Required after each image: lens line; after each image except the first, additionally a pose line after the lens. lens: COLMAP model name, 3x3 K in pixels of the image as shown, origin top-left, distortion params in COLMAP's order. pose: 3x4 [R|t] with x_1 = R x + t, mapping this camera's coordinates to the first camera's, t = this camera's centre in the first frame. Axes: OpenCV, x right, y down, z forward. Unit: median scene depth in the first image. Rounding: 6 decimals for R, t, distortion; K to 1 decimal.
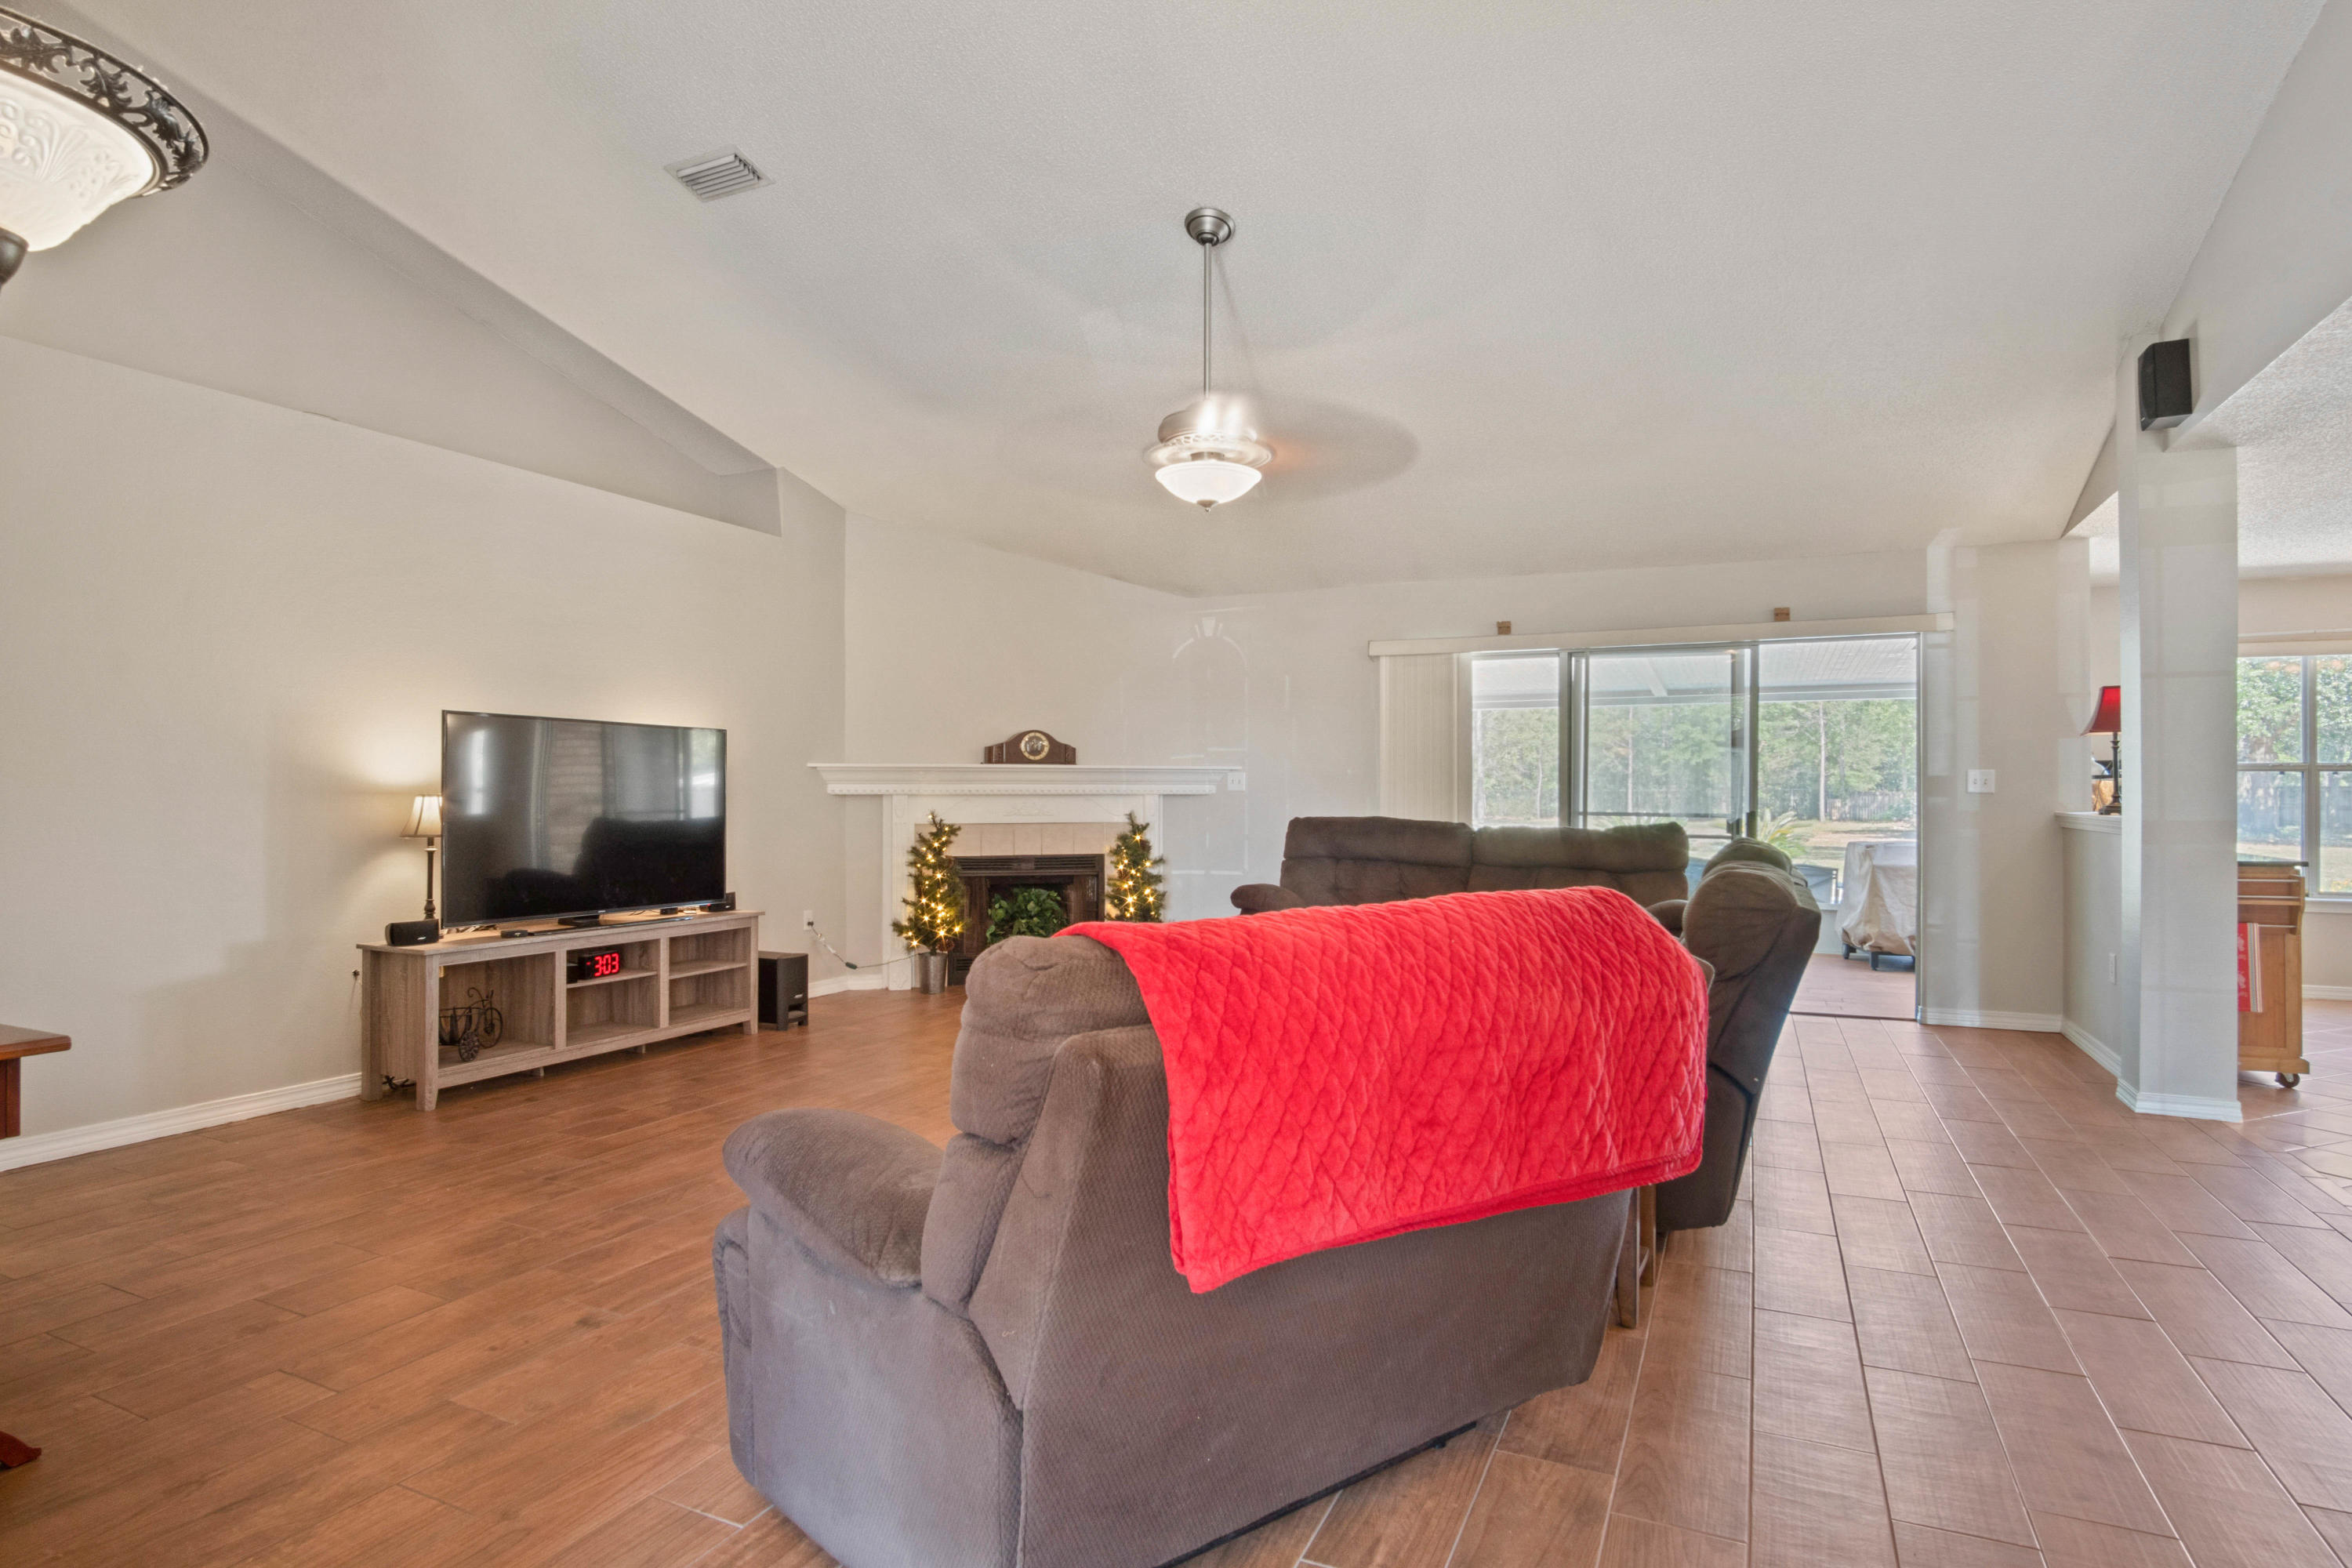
lens RADIAL K [[1265.6, 0, 1146.9], [0, 1265.6, 807.4], [0, 0, 1]] dist [-0.039667, 0.009171]
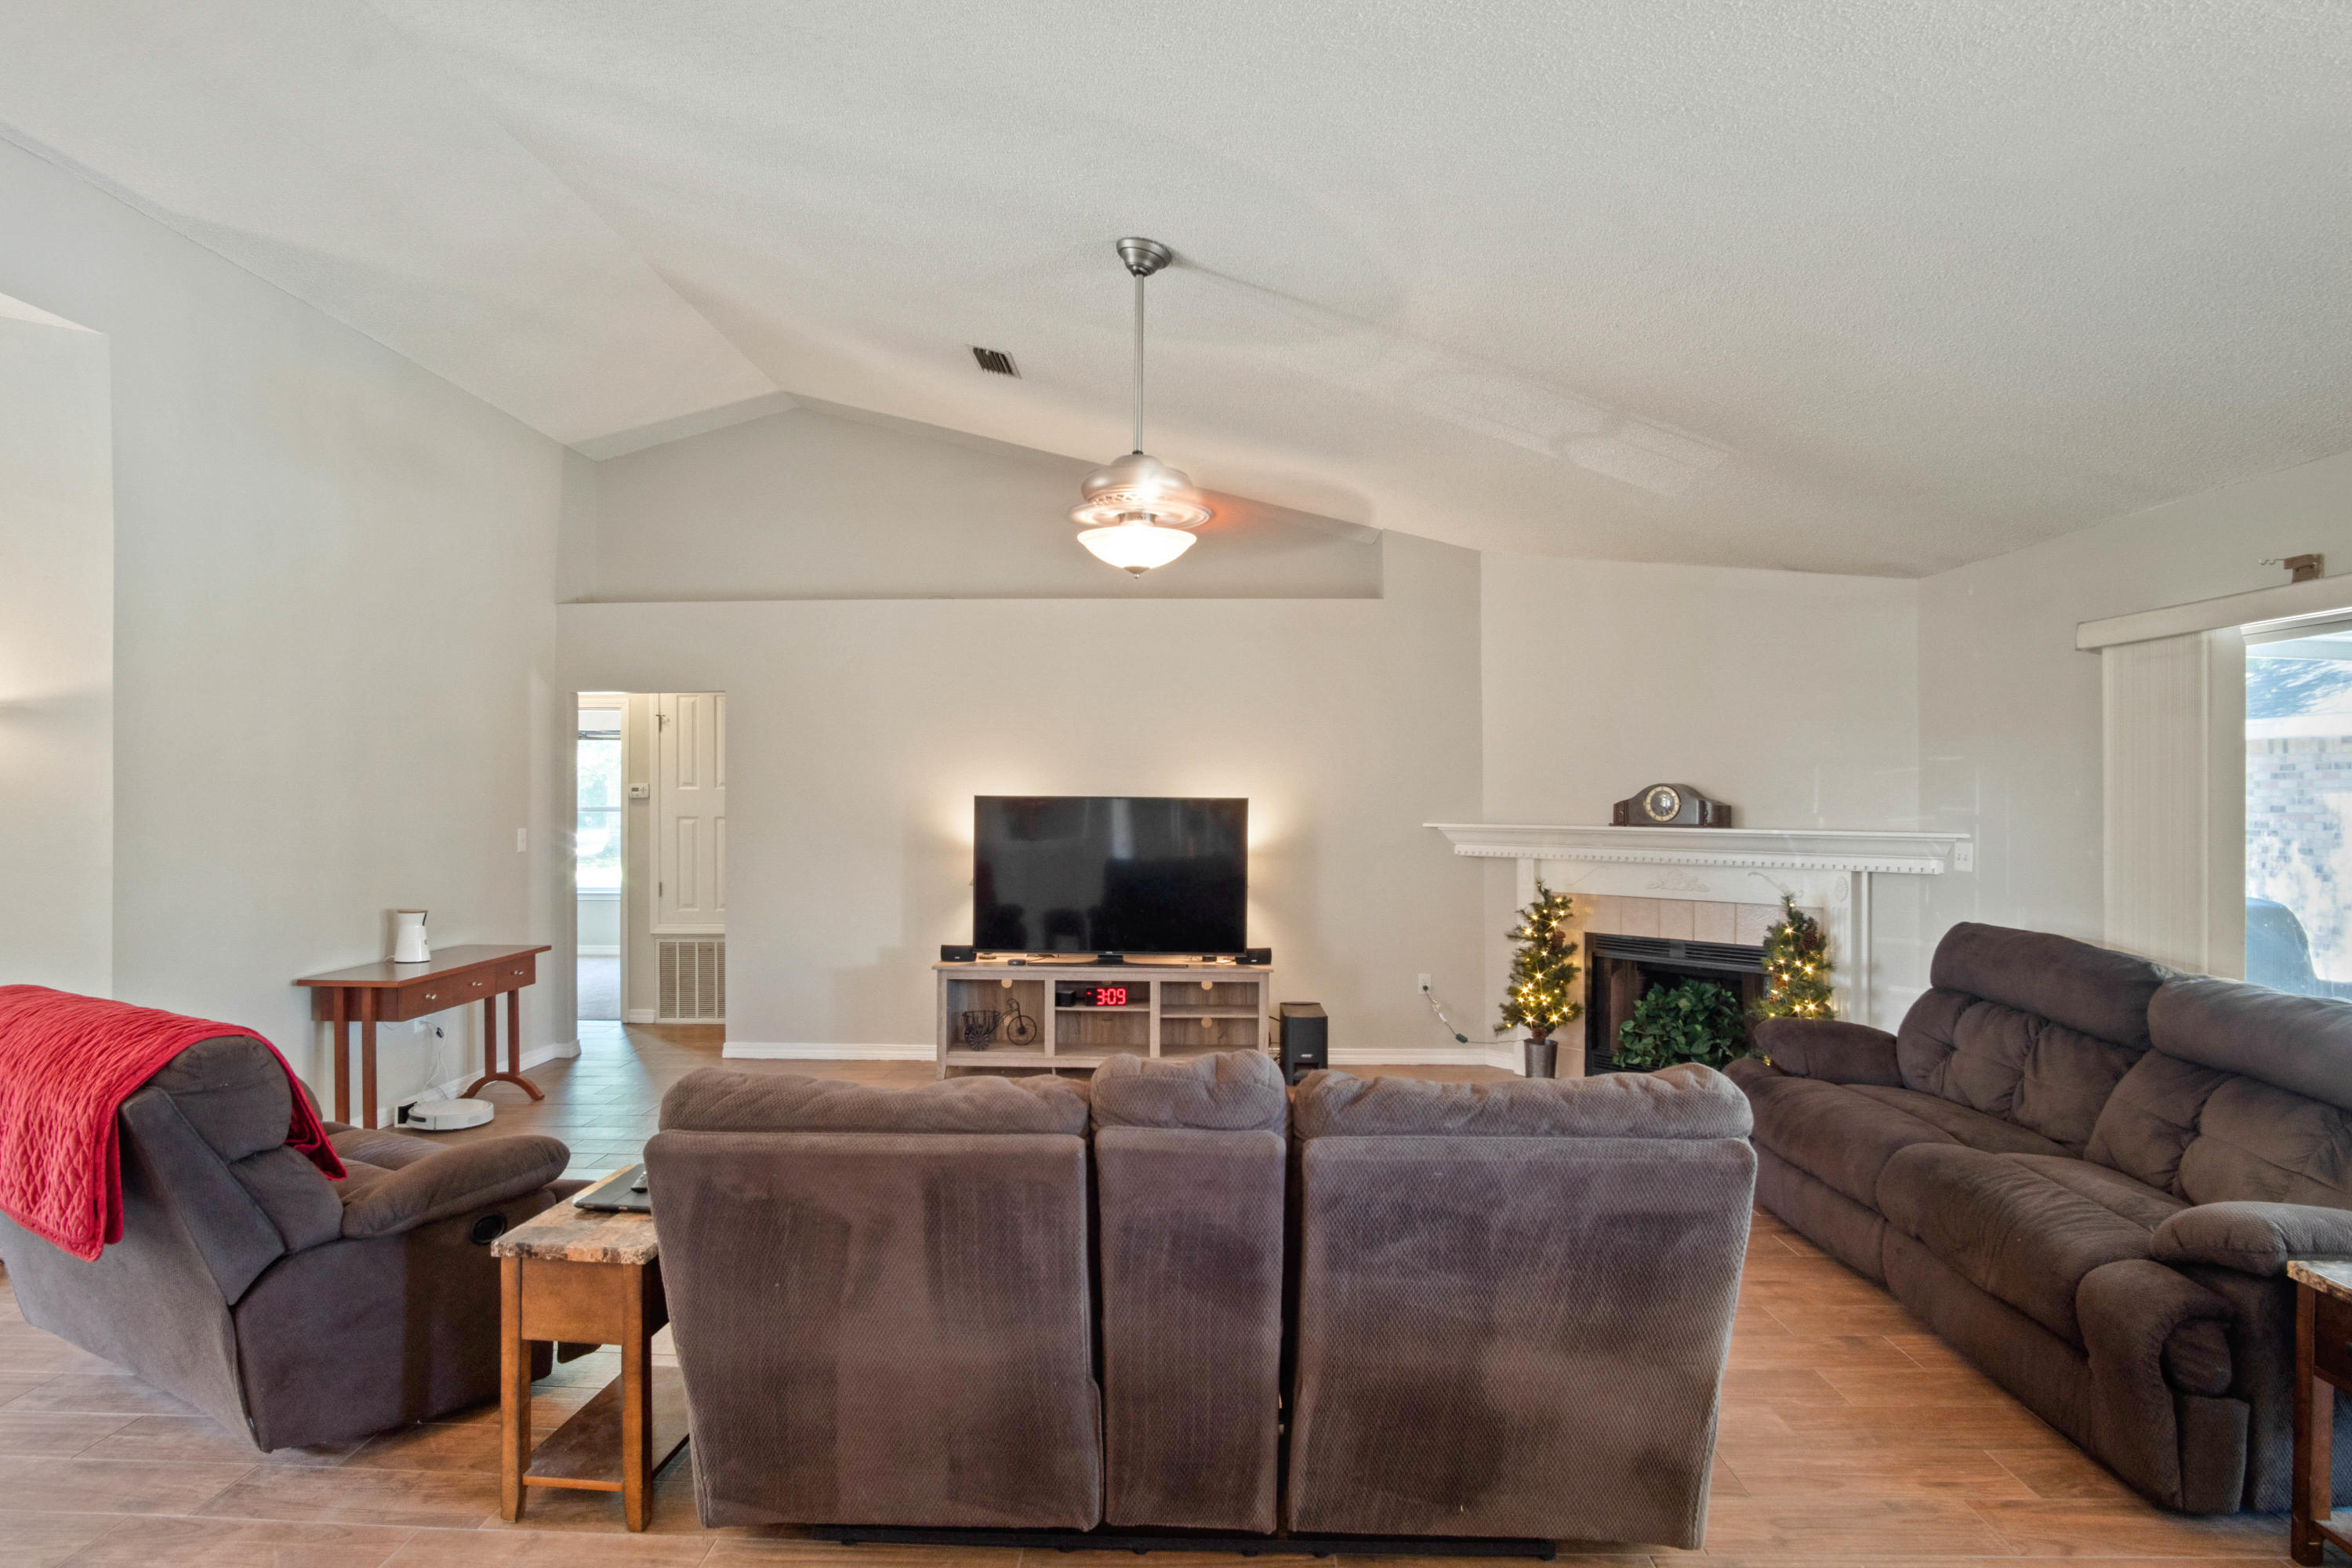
lens RADIAL K [[1265.6, 0, 1140.5], [0, 1265.6, 790.5], [0, 0, 1]] dist [-0.039667, 0.009171]
pose [[0.380229, -0.003736, -0.924885, 0.545555], [-0.007235, 0.999949, -0.007013, -0.051541], [0.924864, 0.009358, 0.380182, 0.412073]]
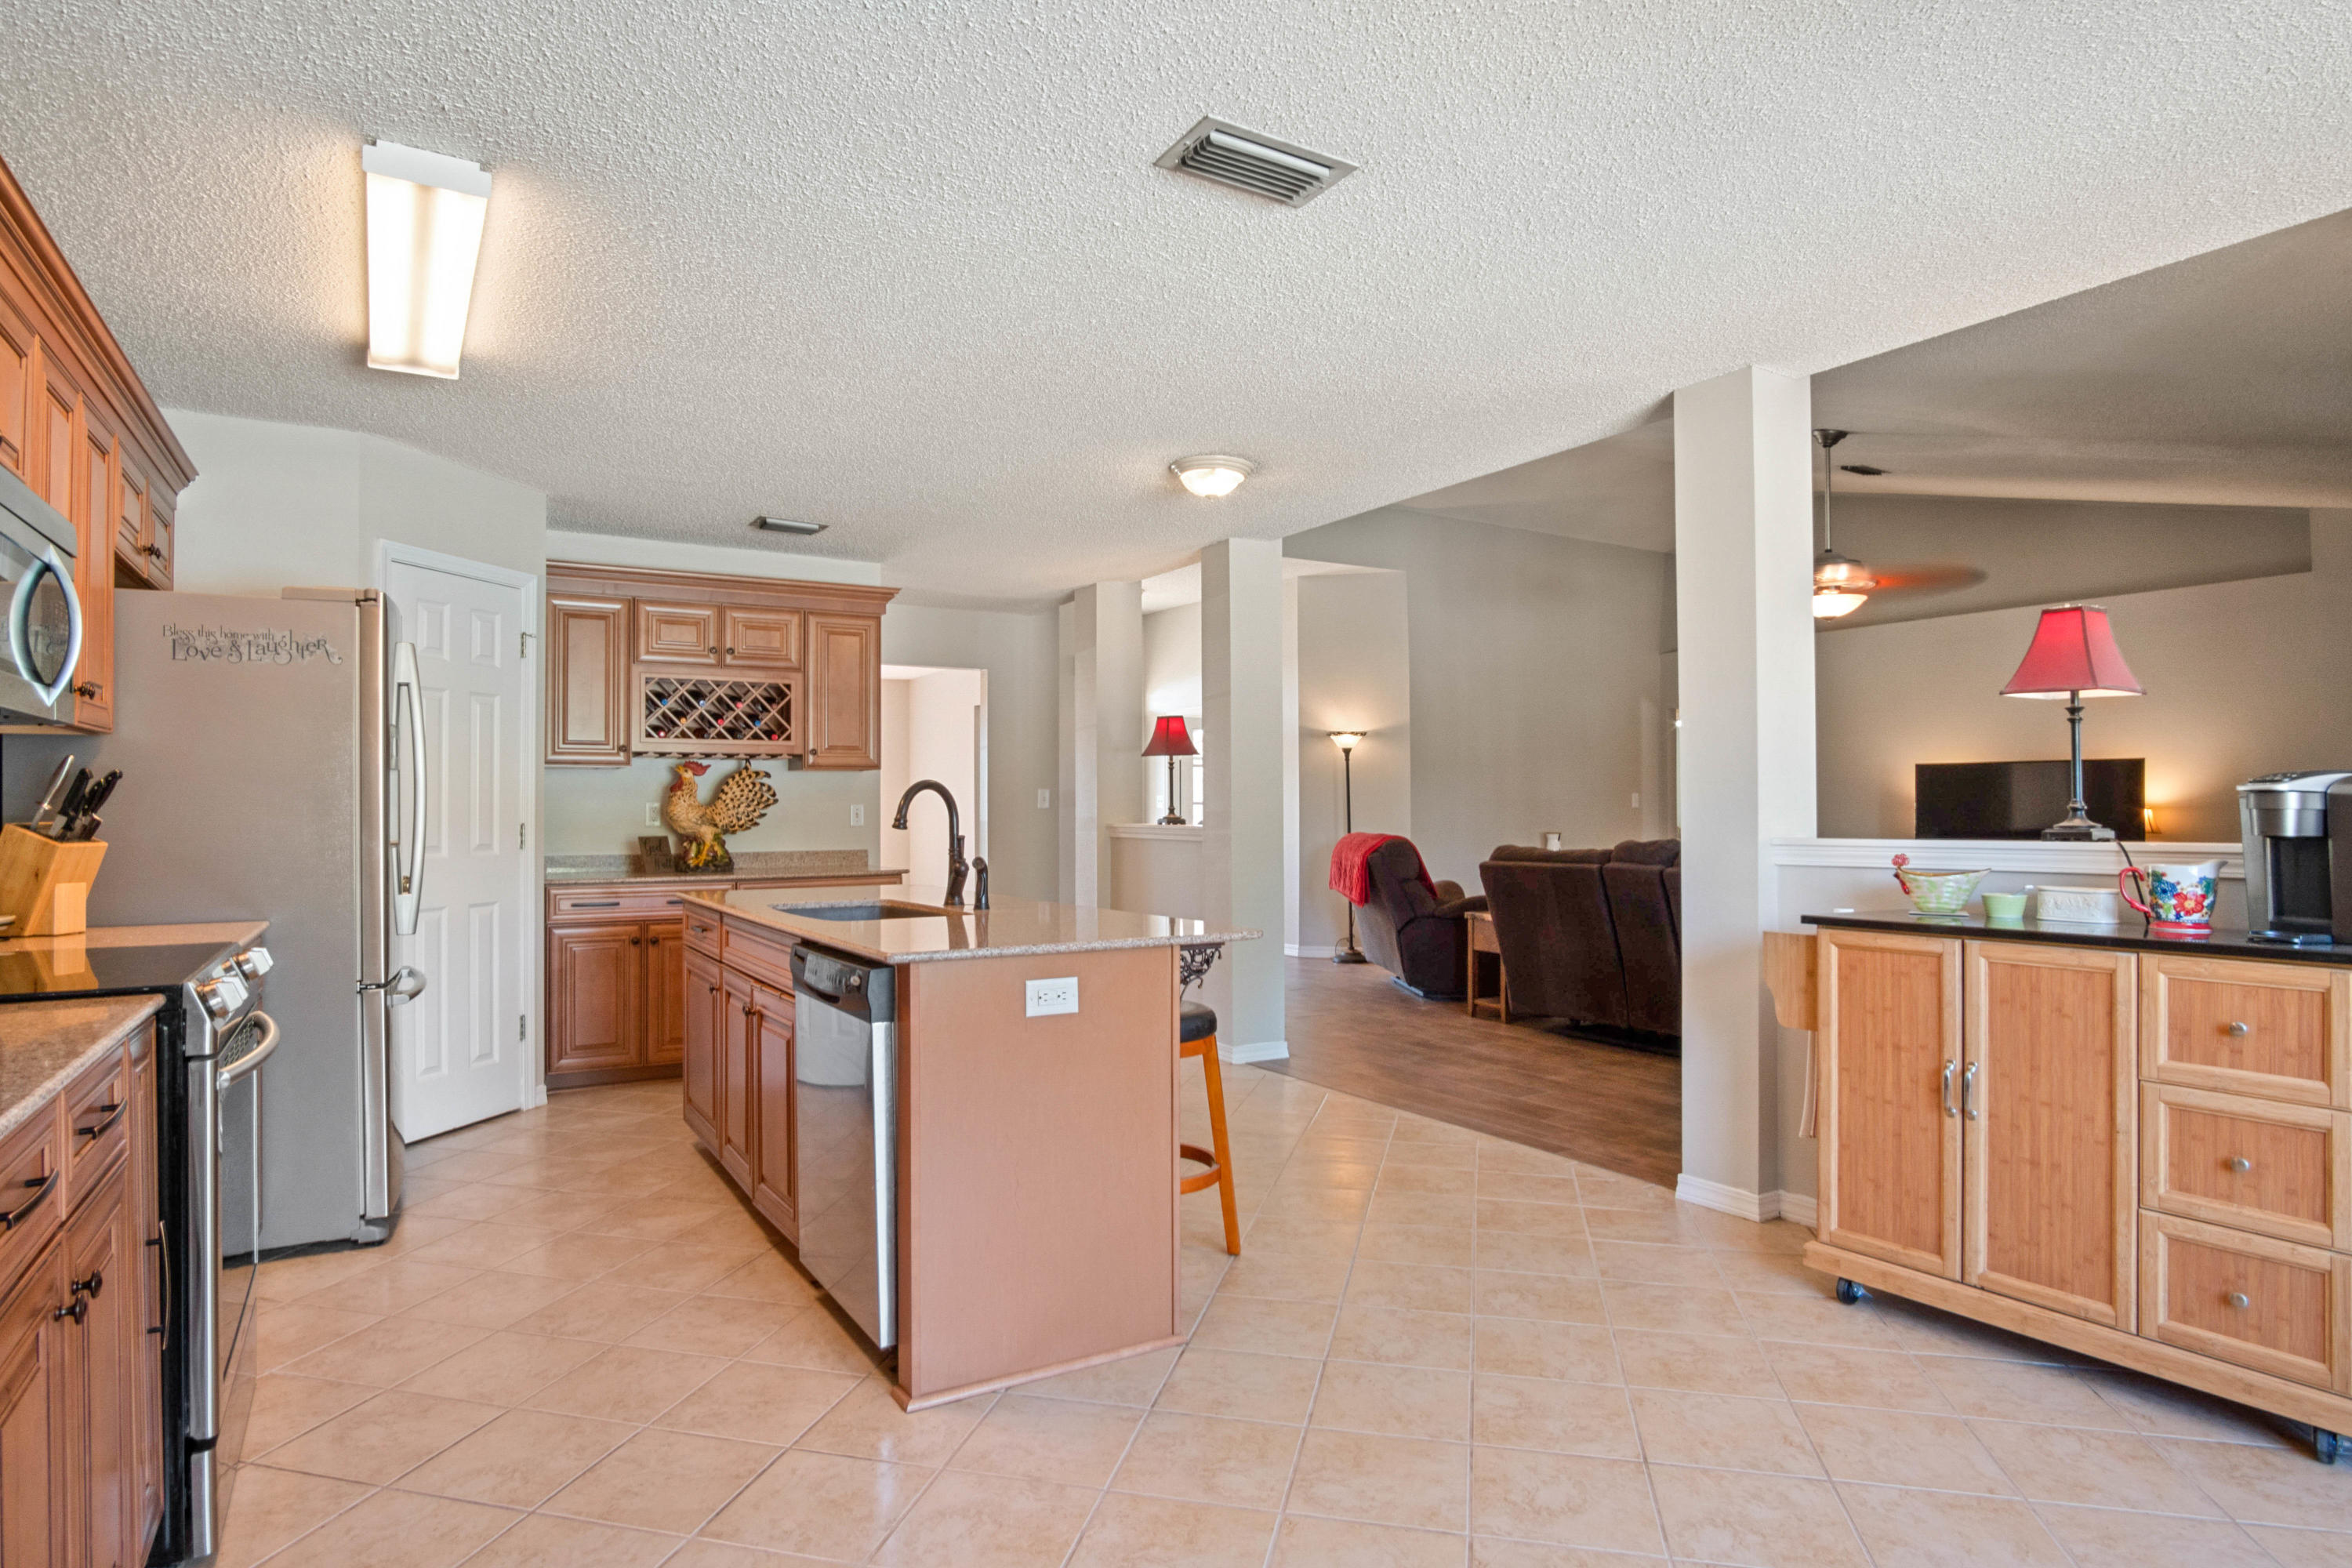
lens RADIAL K [[1265.6, 0, 1185.5], [0, 1265.6, 799.5], [0, 0, 1]] dist [-0.039667, 0.009171]
pose [[-0.550125, -0.001521, -0.835081, 1.089269], [-0.001474, 0.999999, -0.000850, -0.014716], [0.835081, 0.000764, -0.550126, 0.733010]]
